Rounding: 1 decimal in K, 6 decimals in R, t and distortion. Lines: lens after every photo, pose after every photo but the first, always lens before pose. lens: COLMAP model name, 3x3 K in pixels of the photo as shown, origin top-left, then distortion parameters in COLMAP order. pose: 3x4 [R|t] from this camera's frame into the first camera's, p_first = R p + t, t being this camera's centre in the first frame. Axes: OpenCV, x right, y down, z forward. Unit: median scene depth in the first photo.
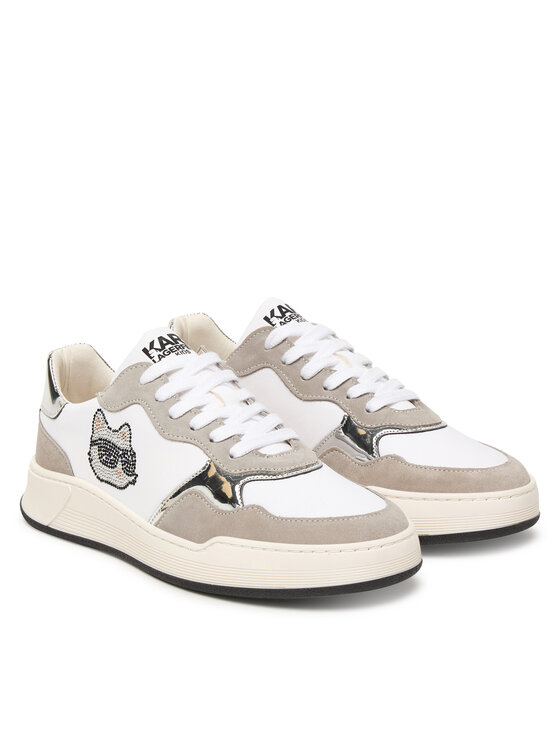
lens RADIAL K [[1677.0, 0, 279.3], [0, 1677.0, 372.7], [0, 0, 1]] dist [0.000722, 0.000000]
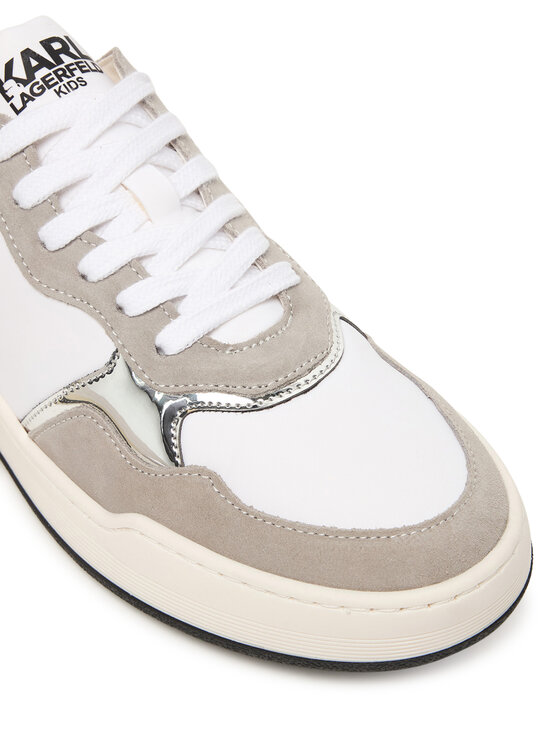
lens RADIAL K [[1270.4, 0, 282.1], [0, 1270.4, 373.5], [0, 0, 1]] dist [-0.157918, 0.000000]
pose [[0.999319, 0.015861, -0.033304, 0.020017], [0.003710, 0.855042, 0.518546, -0.136075], [0.036701, -0.518317, 0.854401, 0.655602]]
